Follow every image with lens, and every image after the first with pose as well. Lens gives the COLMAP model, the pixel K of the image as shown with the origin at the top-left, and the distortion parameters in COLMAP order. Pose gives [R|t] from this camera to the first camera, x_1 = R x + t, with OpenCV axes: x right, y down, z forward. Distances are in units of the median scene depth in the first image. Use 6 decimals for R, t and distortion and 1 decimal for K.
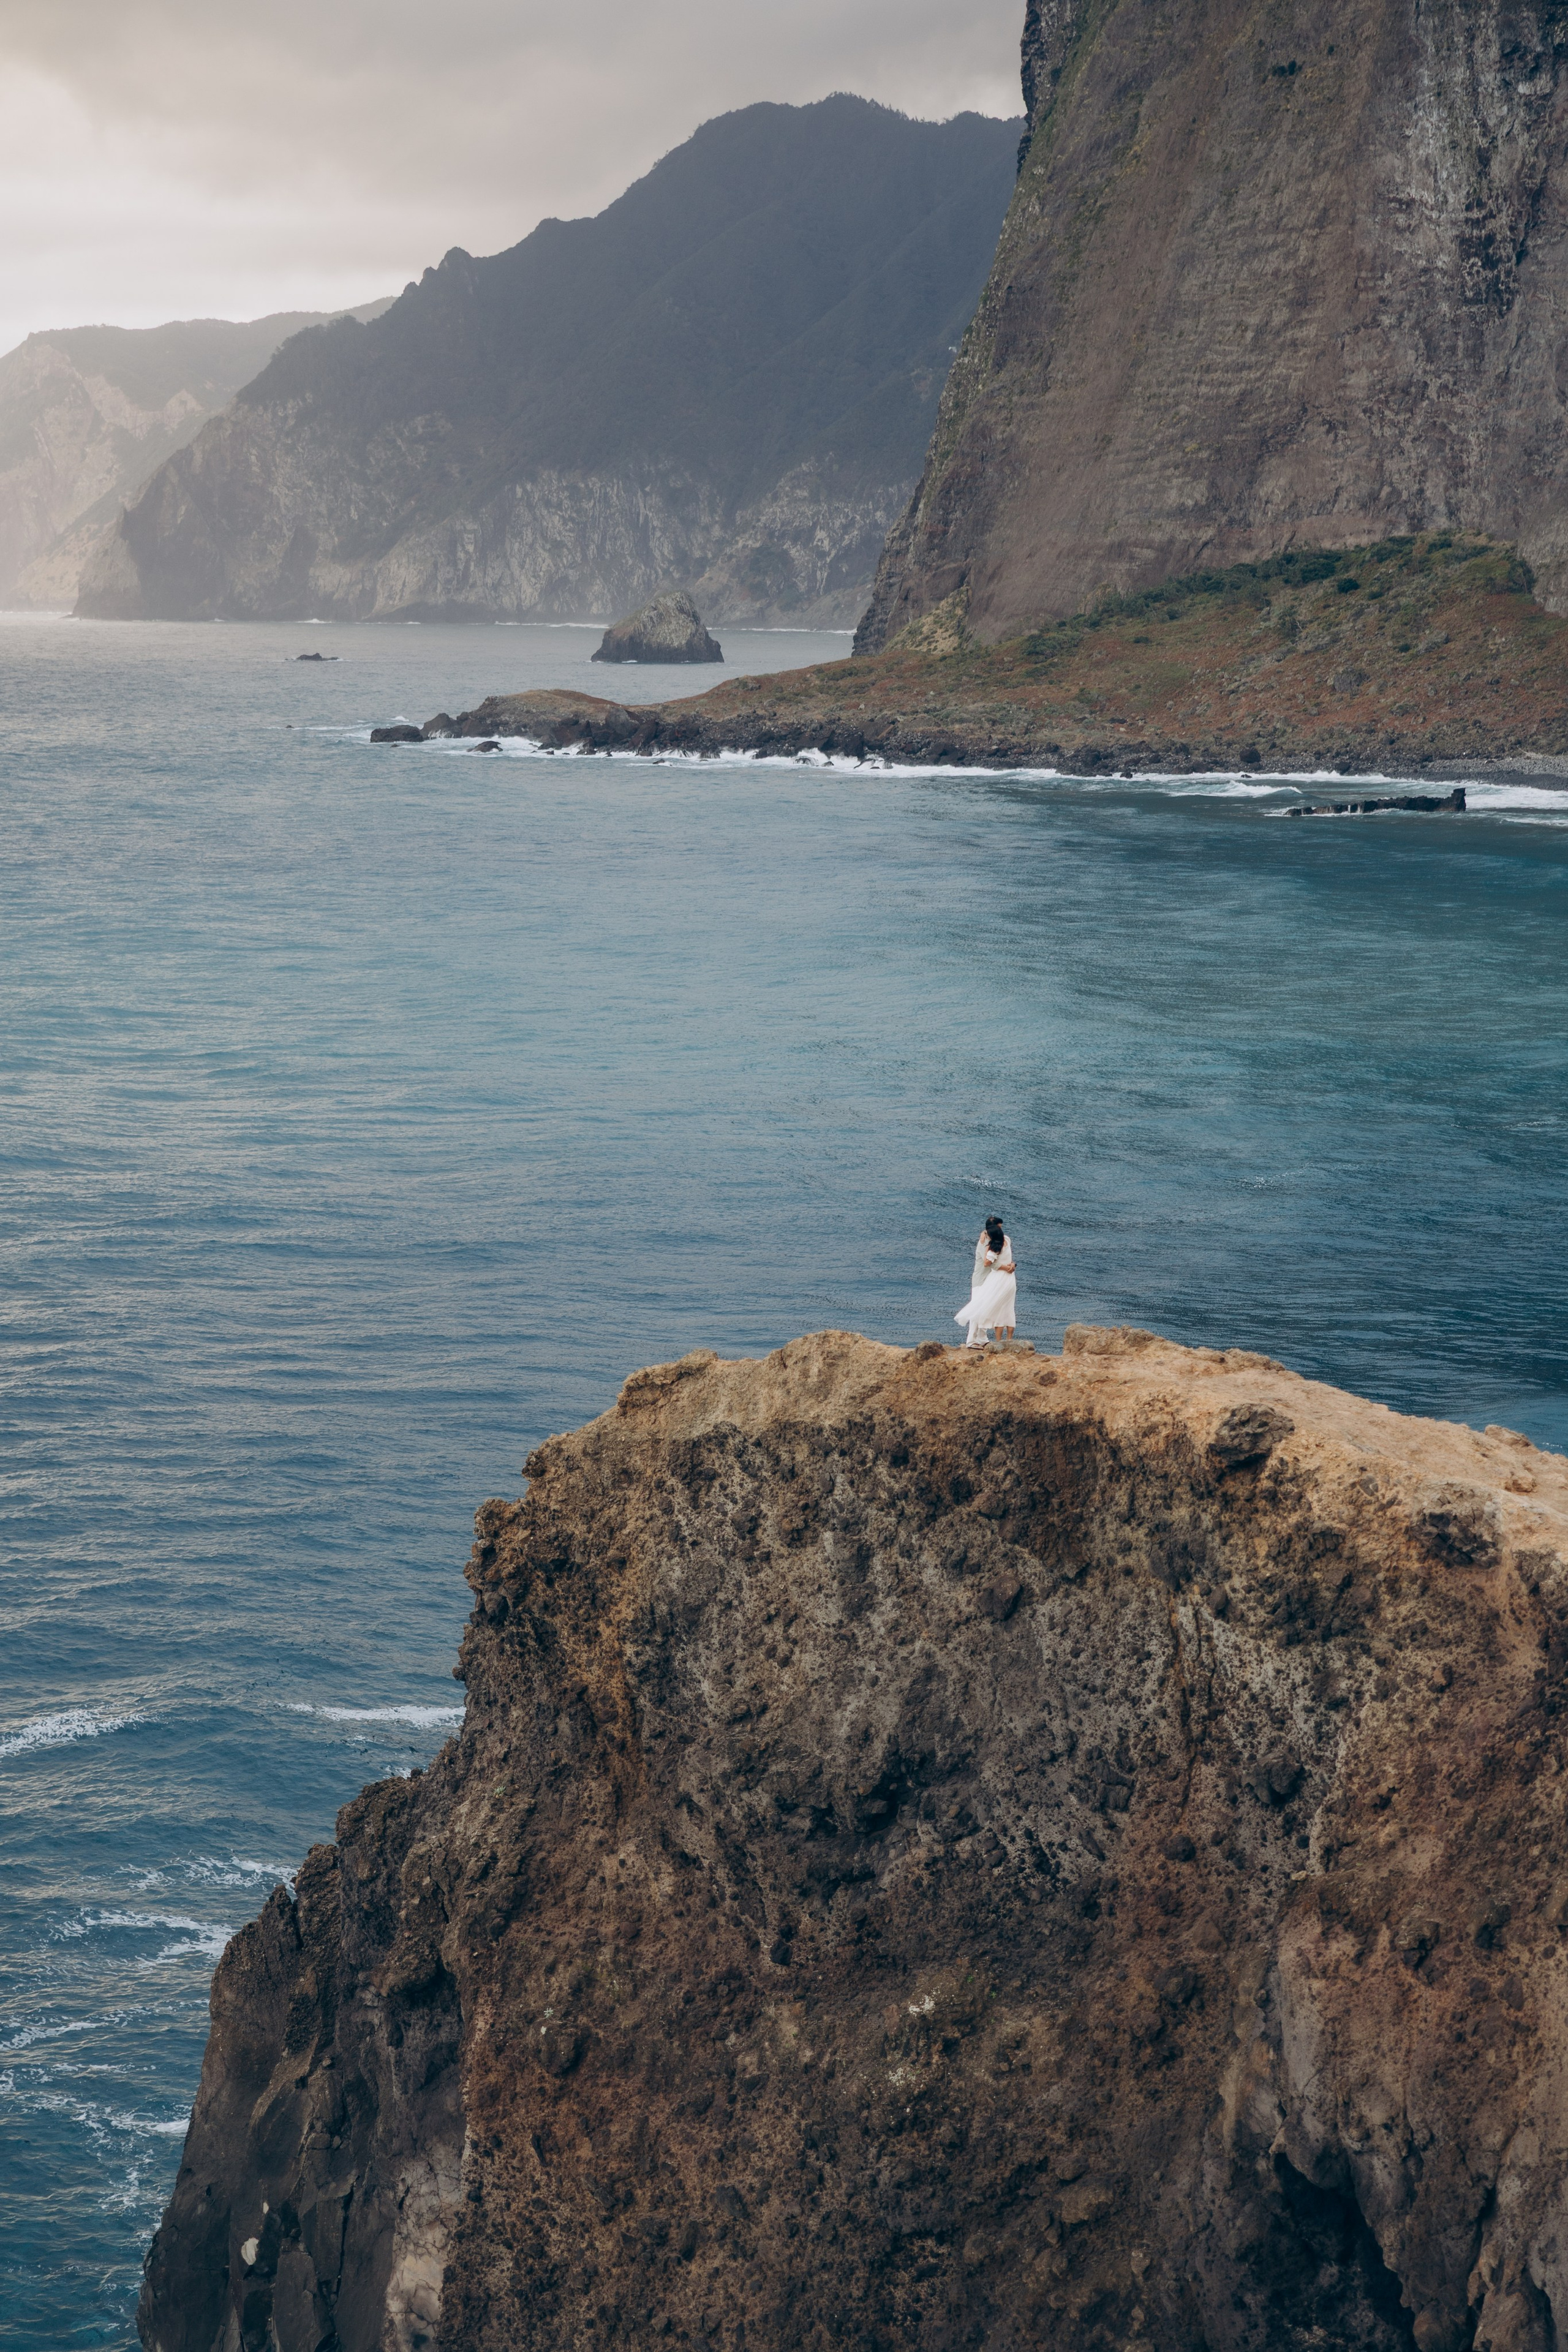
lens RADIAL K [[4682.5, 0, 784.0], [0, 4682.5, 1176.0], [0, 0, 1]] dist [0.045975, -0.088849]
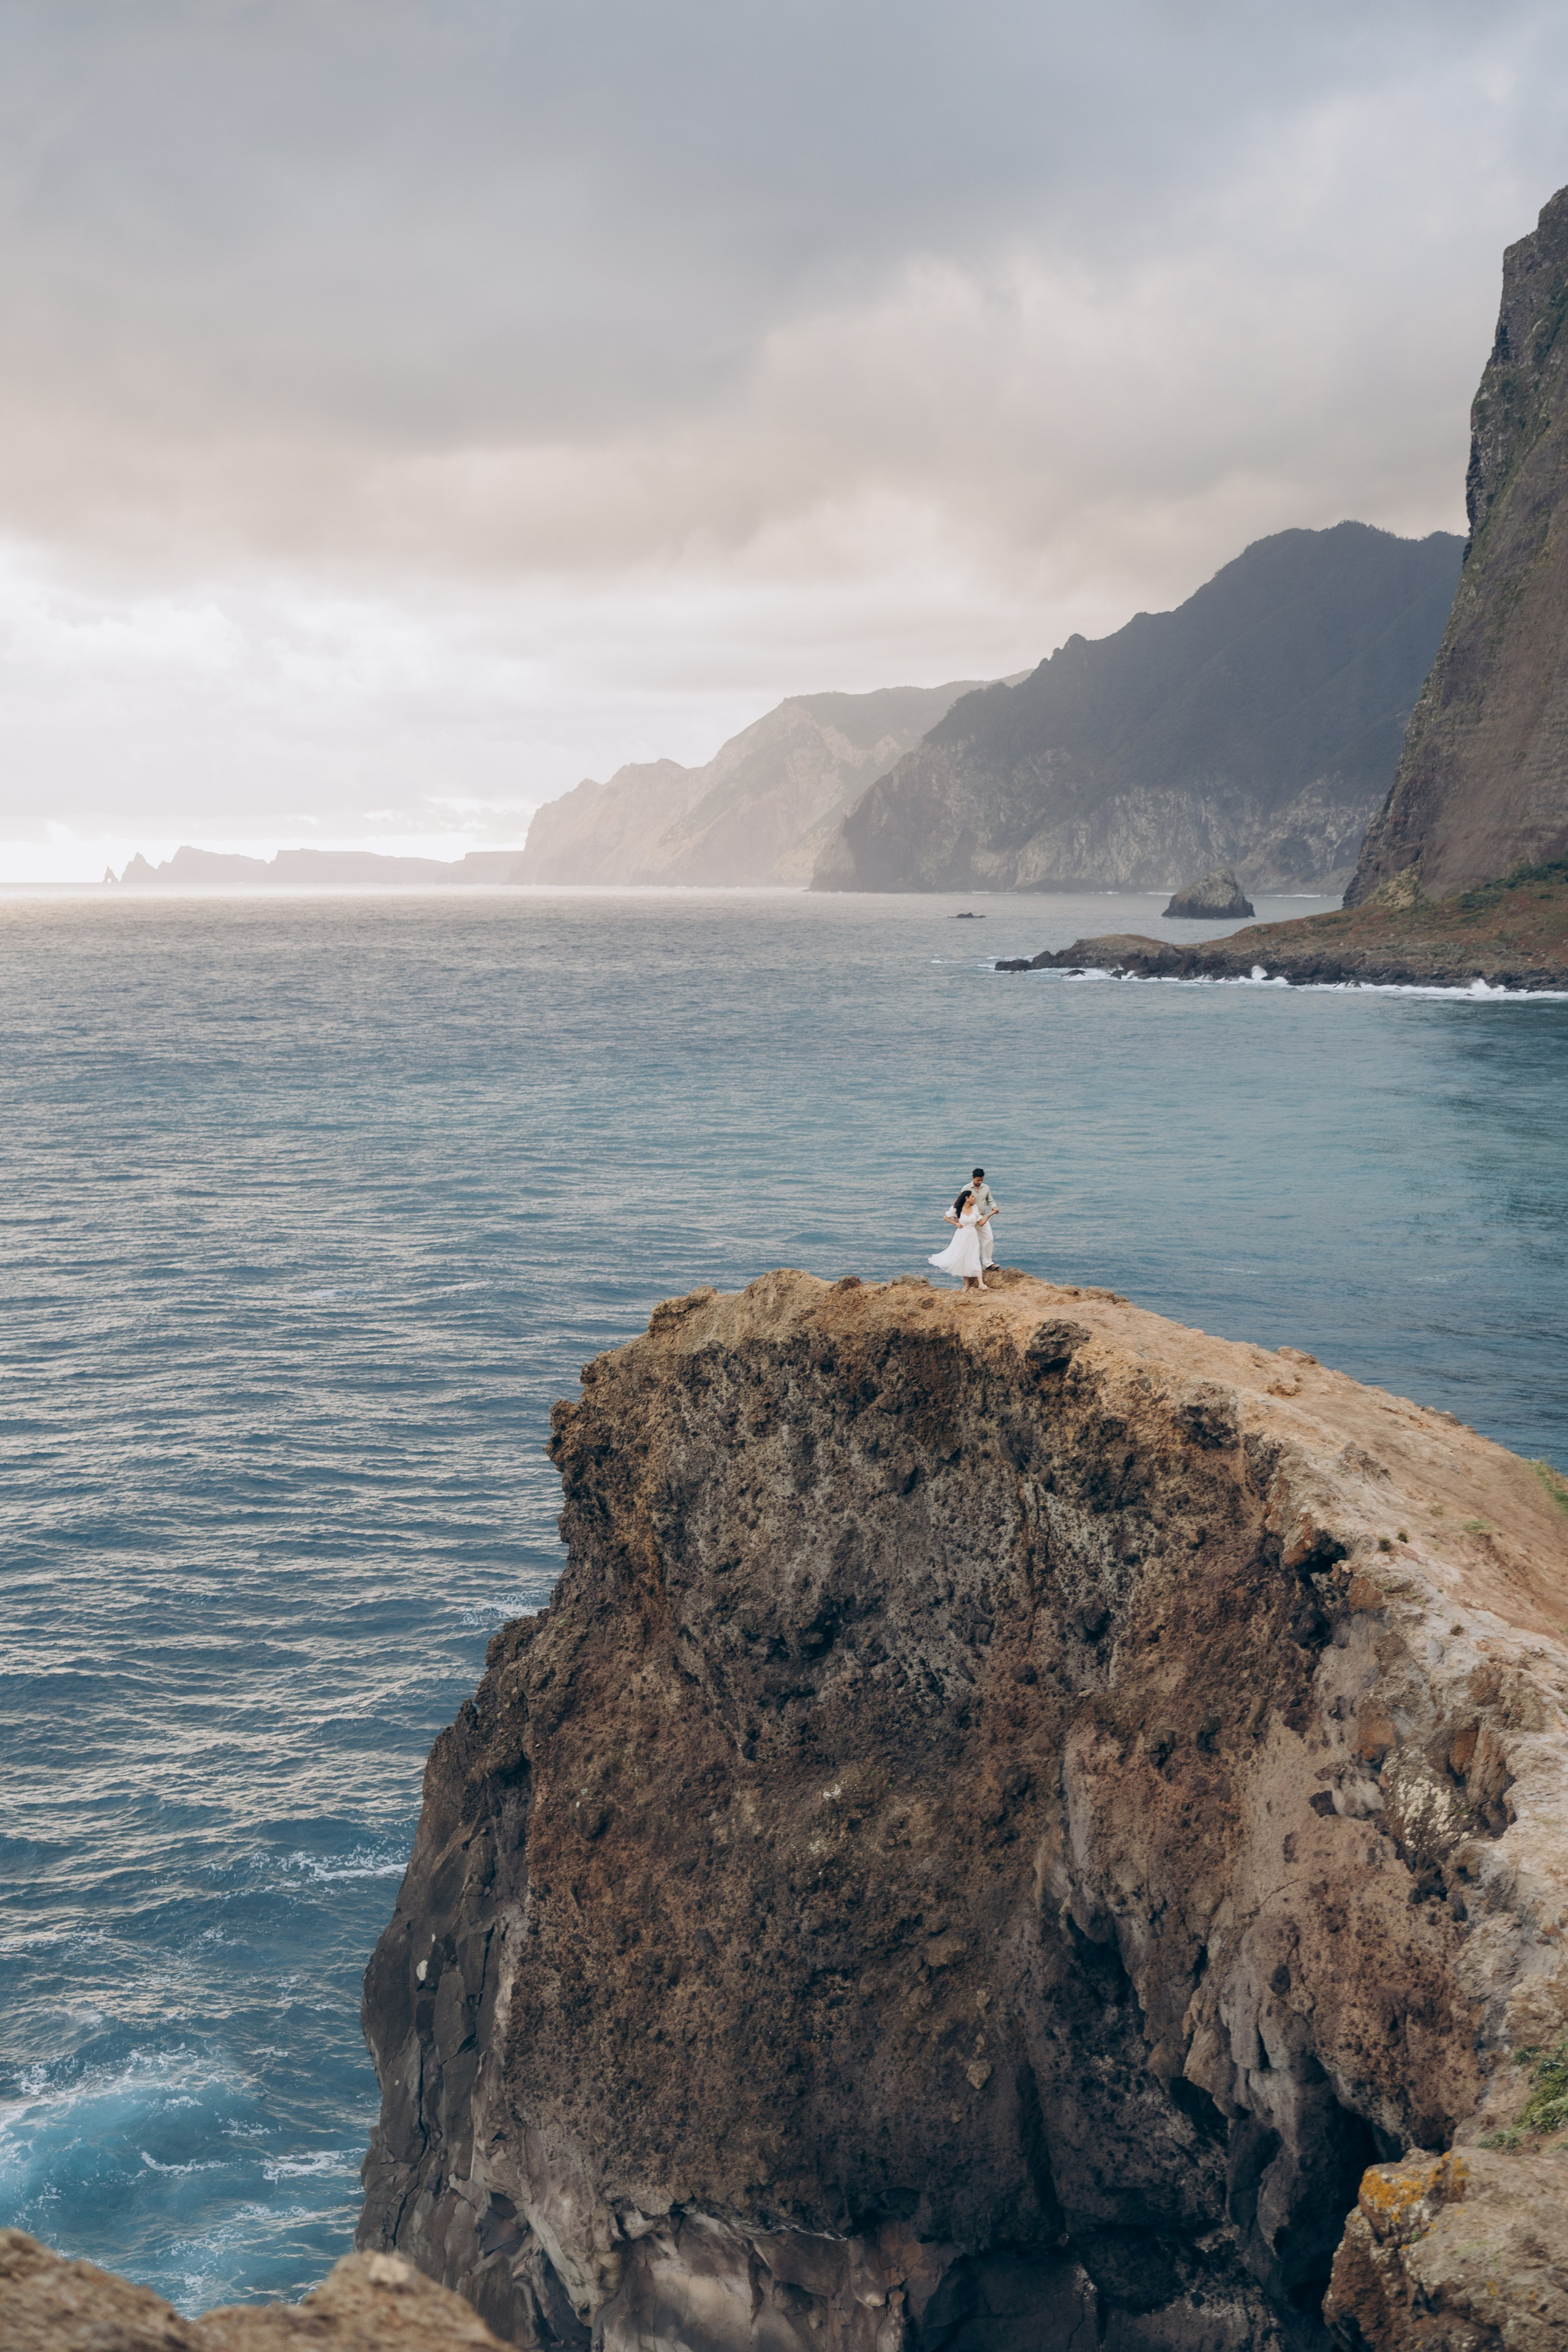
lens RADIAL K [[3257.6, 0, 776.6], [0, 3257.6, 1182.3], [0, 0, 1]] dist [0.015315, 0.024729]
pose [[0.986738, 0.008558, -0.162095, 0.154184], [-0.013403, 0.999495, -0.028824, 0.035210], [0.161767, 0.030614, 0.986354, 0.109703]]
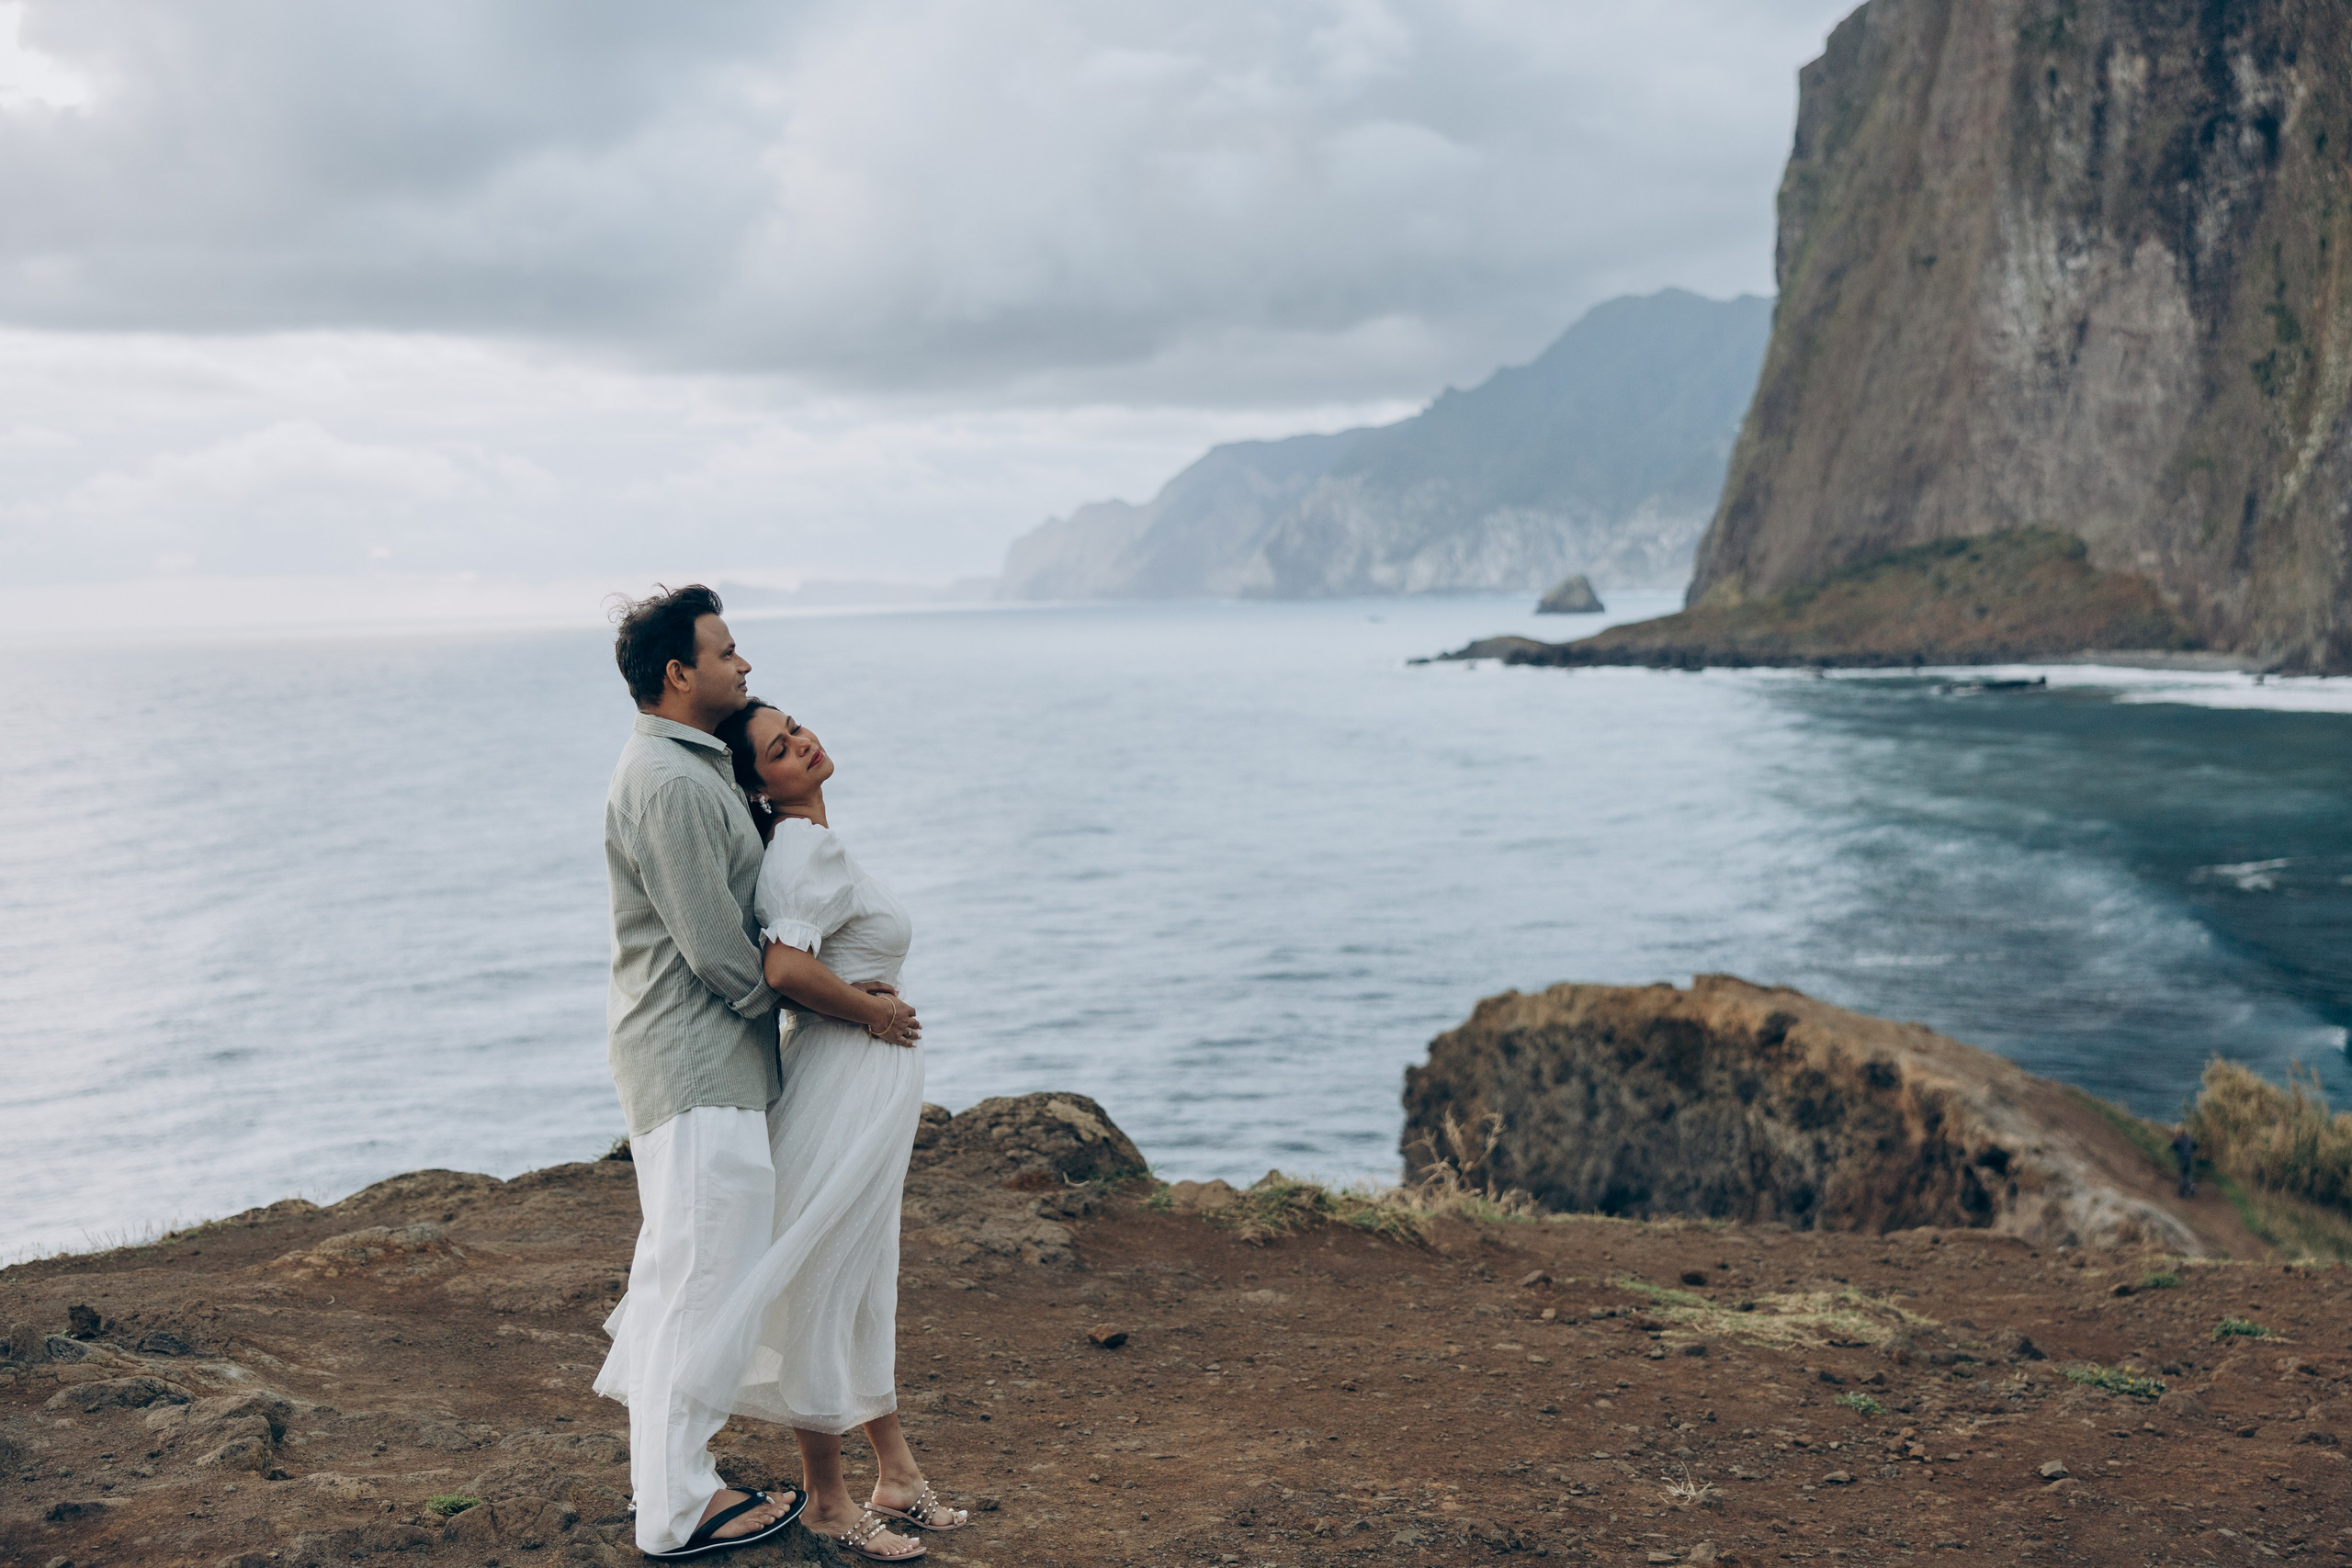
lens RADIAL K [[2681.6, 0, 1176.0], [0, 2681.6, 784.0], [0, 0, 1]] dist [0.026325, -0.019457]
pose [[0.984433, -0.024405, -0.174058, 0.044891], [0.016032, 0.998653, -0.049349, 0.004526], [0.175028, 0.045791, 0.983498, -0.169381]]
